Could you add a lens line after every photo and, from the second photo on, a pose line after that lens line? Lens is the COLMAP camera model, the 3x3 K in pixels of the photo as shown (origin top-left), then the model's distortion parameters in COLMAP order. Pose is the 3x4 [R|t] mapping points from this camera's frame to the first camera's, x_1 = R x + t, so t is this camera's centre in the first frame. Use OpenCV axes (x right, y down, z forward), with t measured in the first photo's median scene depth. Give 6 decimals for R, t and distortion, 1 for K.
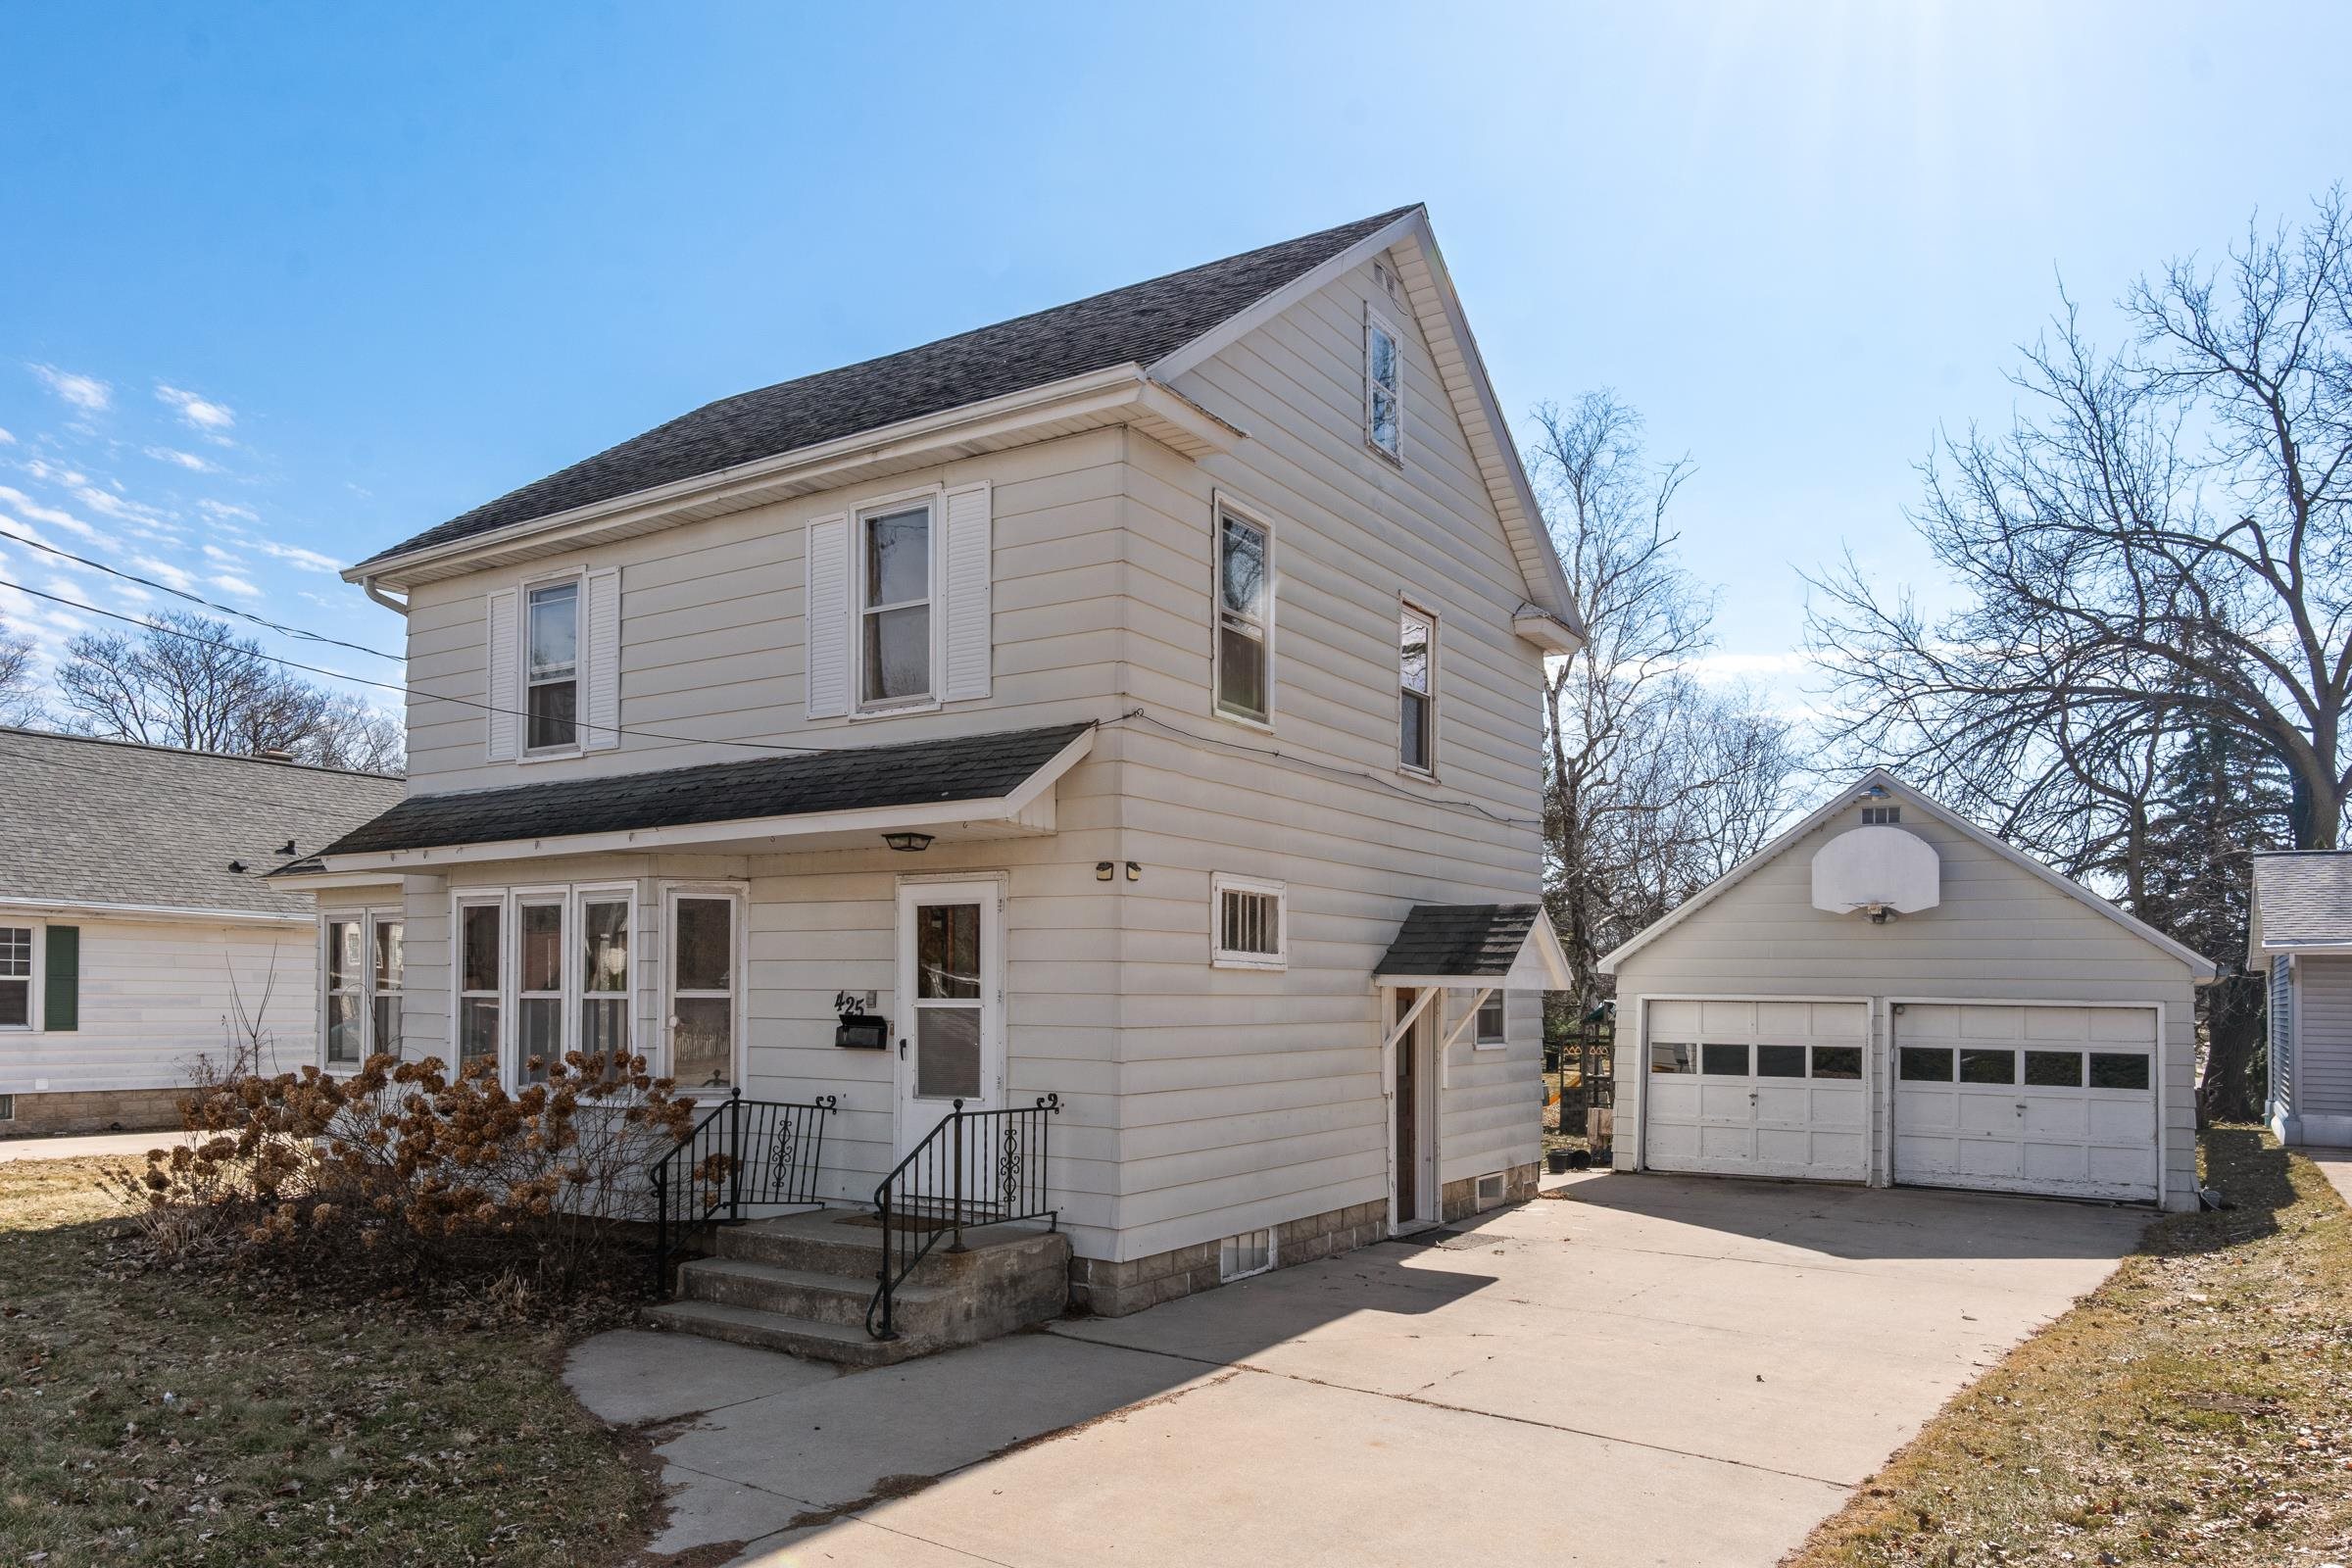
lens RADIAL K [[1572.4, 0, 1150.1], [0, 1572.4, 871.3], [0, 0, 1]] dist [0.009549, -0.000791]
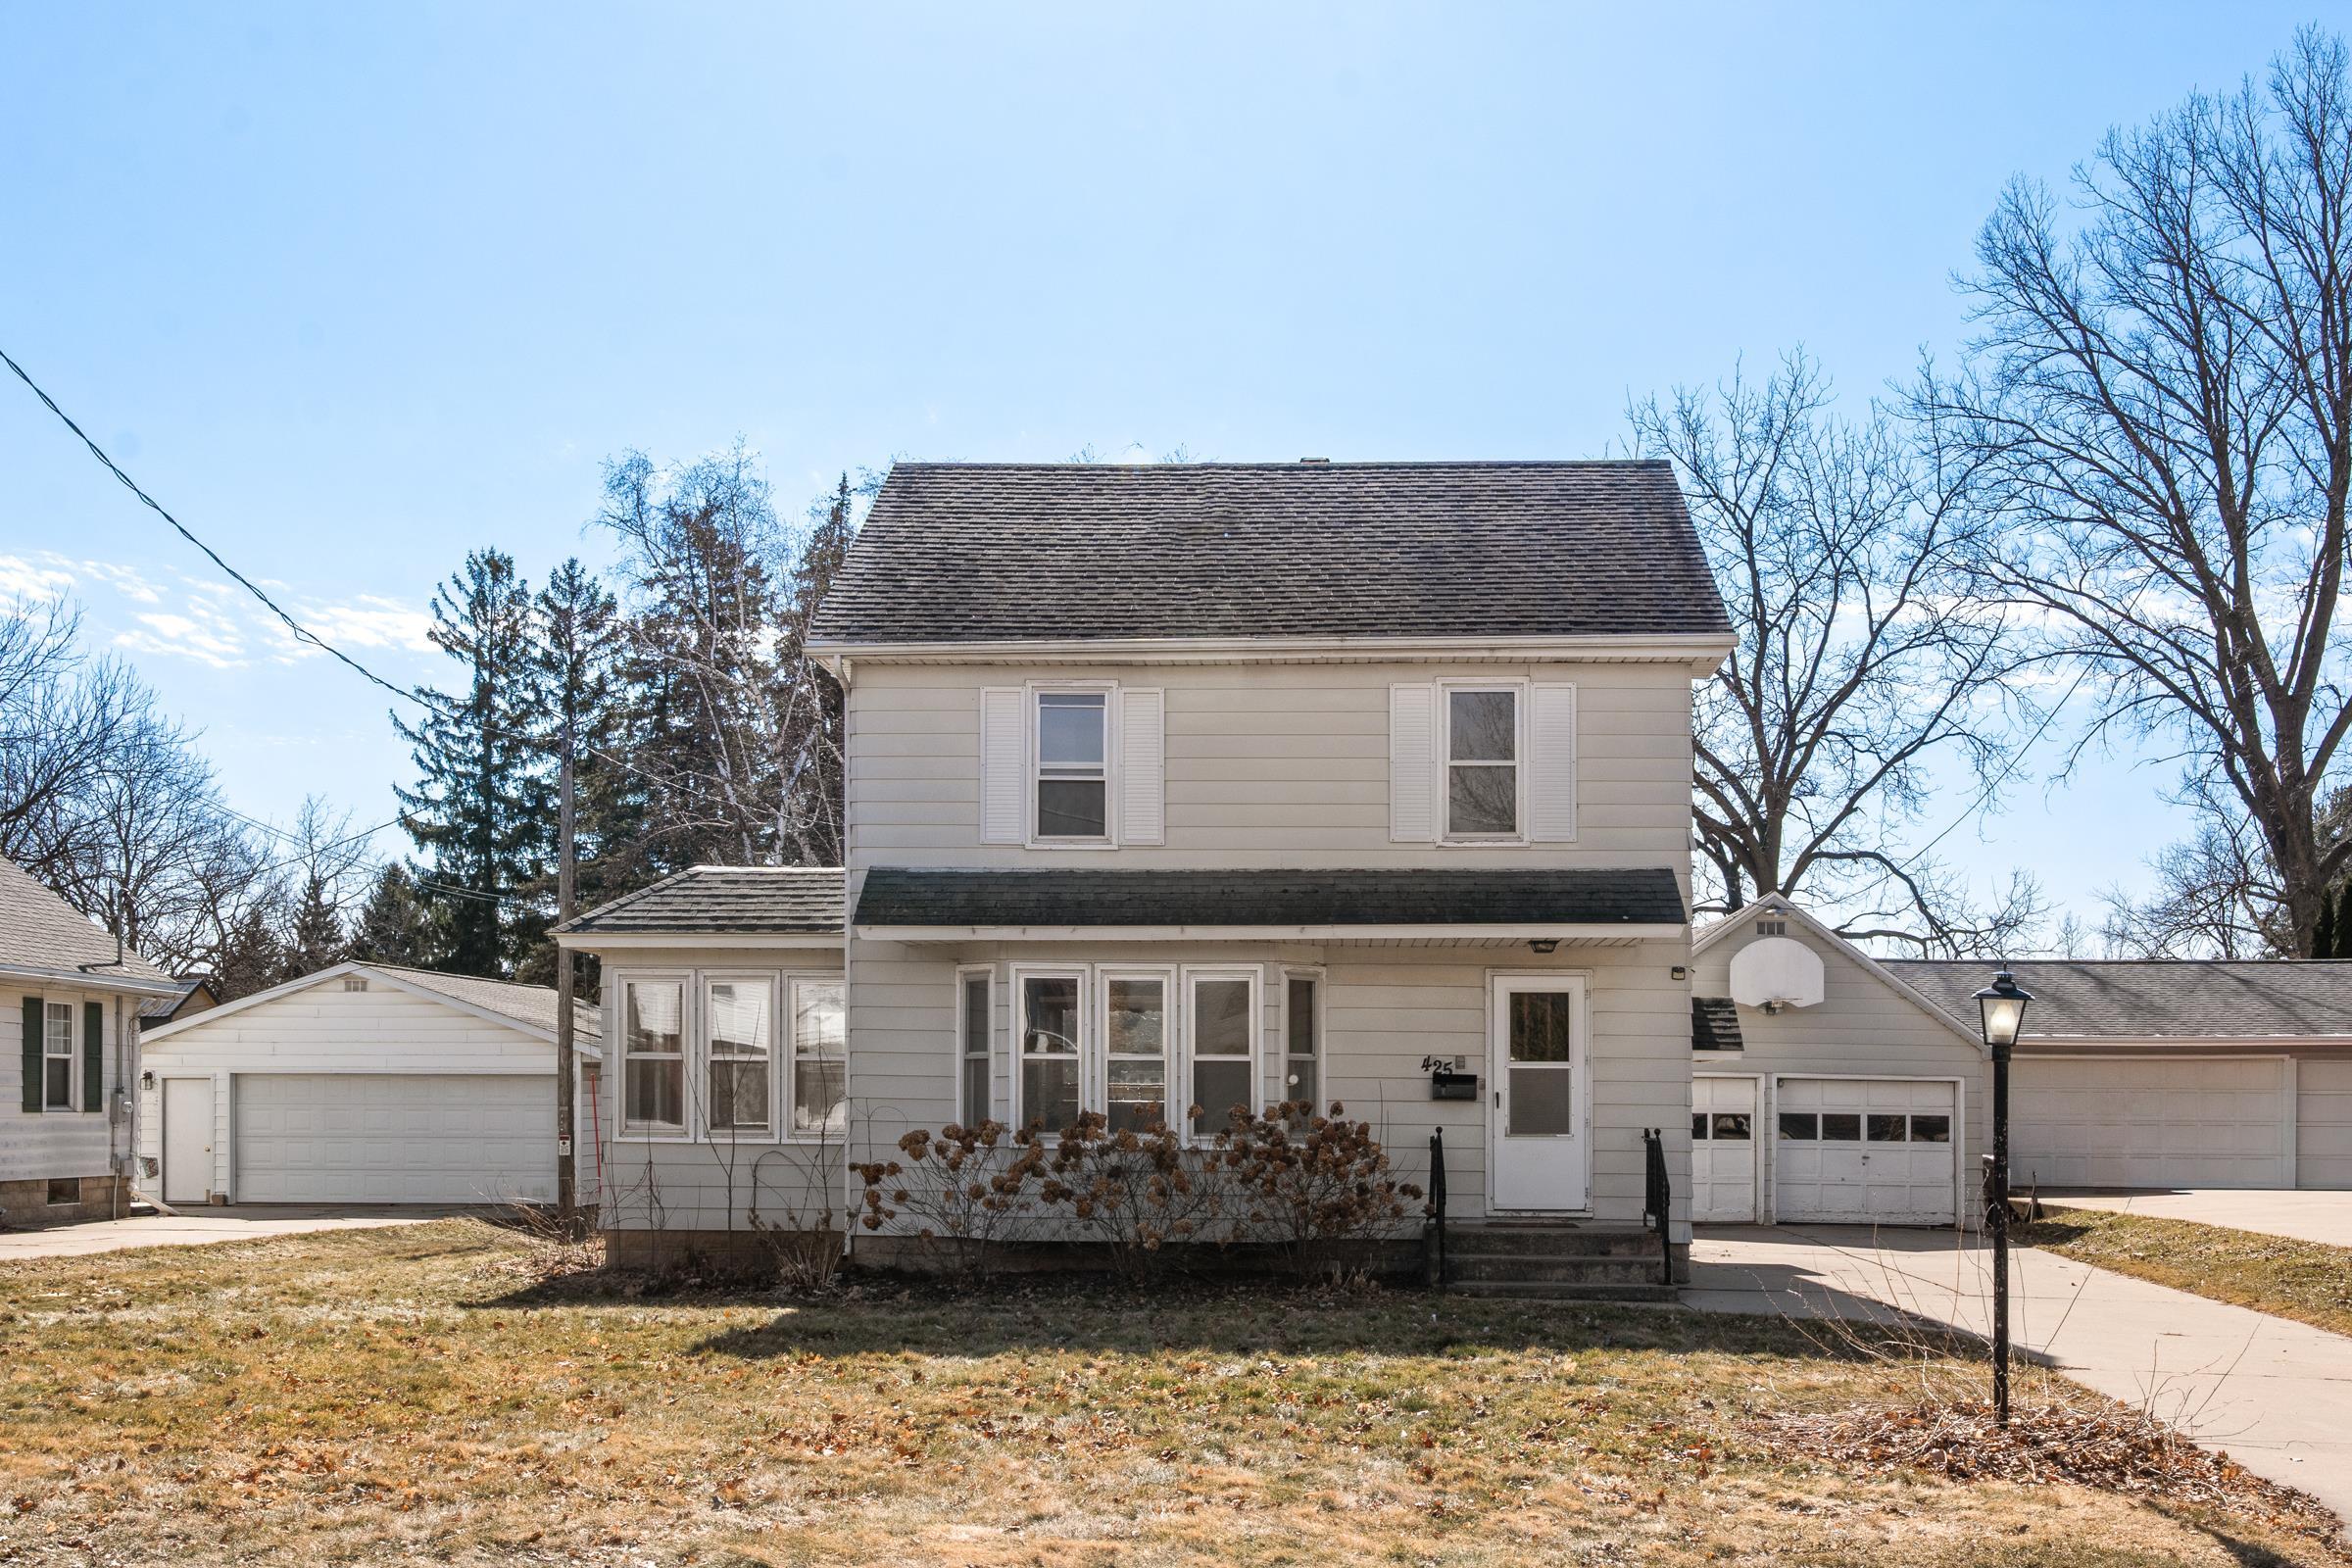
lens RADIAL K [[2194.2, 0, 1226.5], [0, 2194.2, 881.8], [0, 0, 1]] dist [0.003977, 0.000000]
pose [[0.868624, 0.049292, 0.493014, -0.908194], [-0.041007, 0.998777, -0.027610, -0.007490], [-0.493773, 0.003766, 0.869583, -0.355119]]
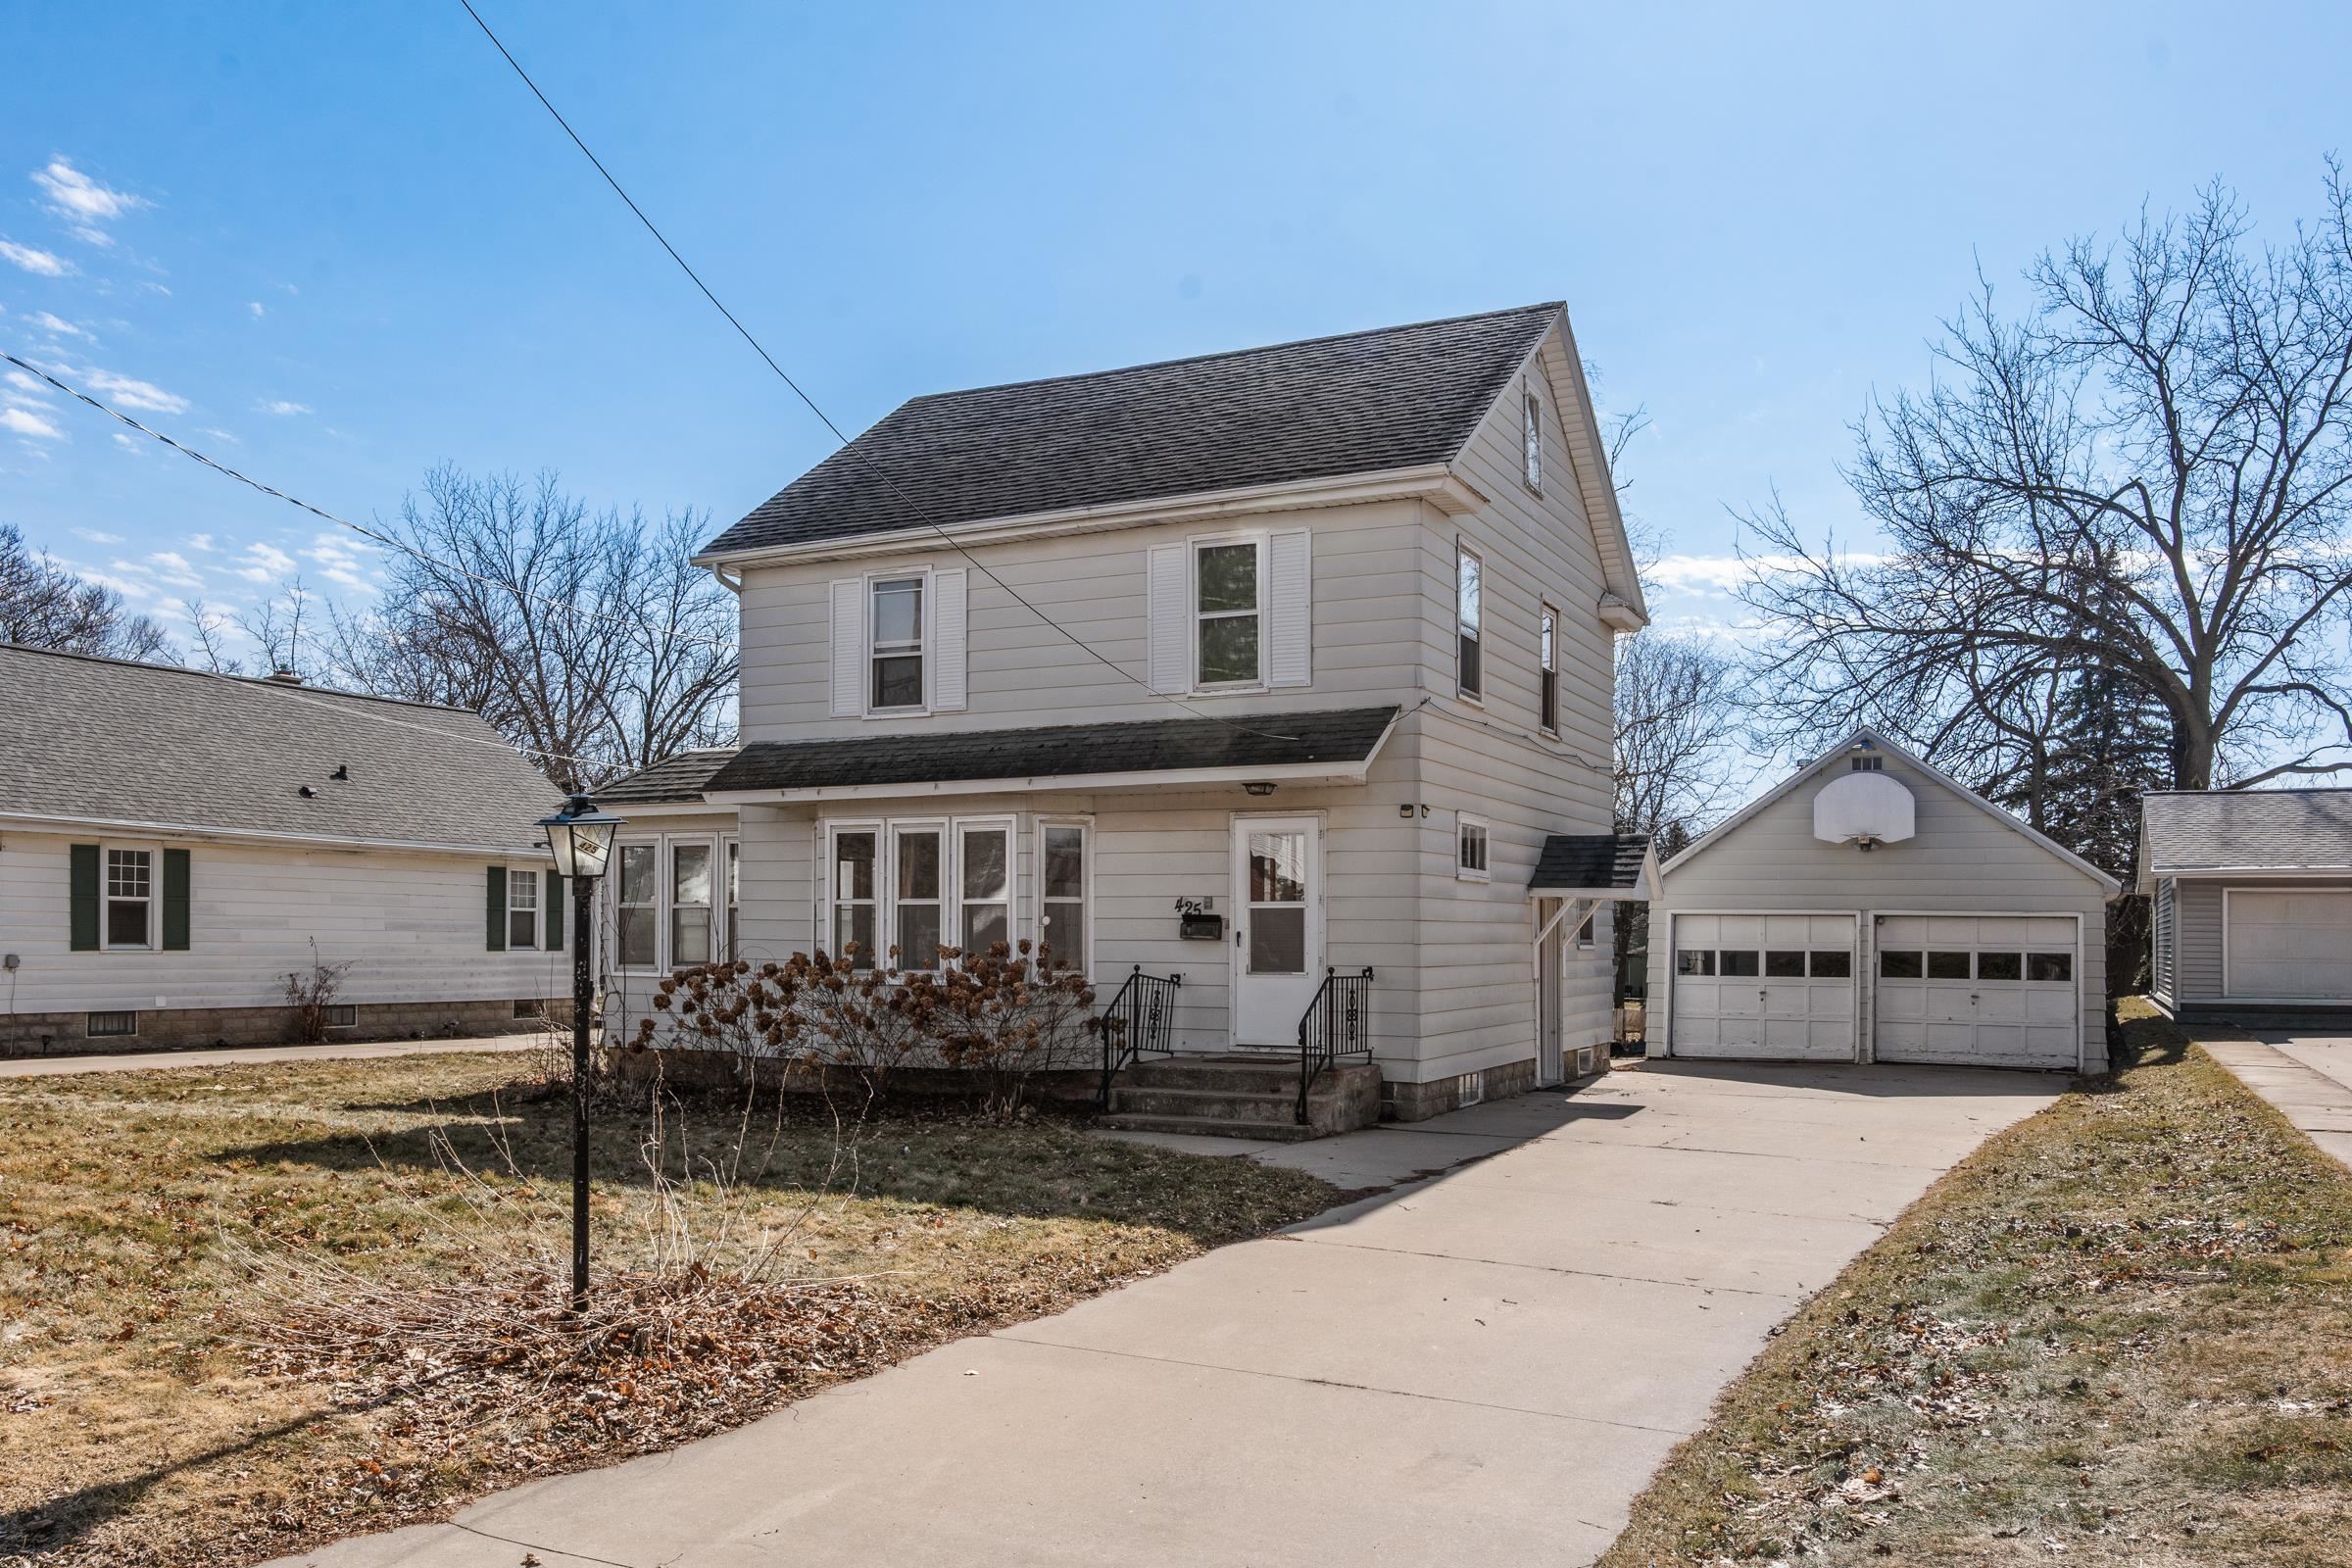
lens RADIAL K [[1771.7, 0, 1174.3], [0, 1771.7, 794.2], [0, 0, 1]] dist [0.011117, 0.007054]
pose [[0.993268, 0.006717, 0.115647, -0.278601], [-0.006734, 0.999977, -0.000246, -0.008986], [-0.115646, -0.000534, 0.993290, -0.377022]]
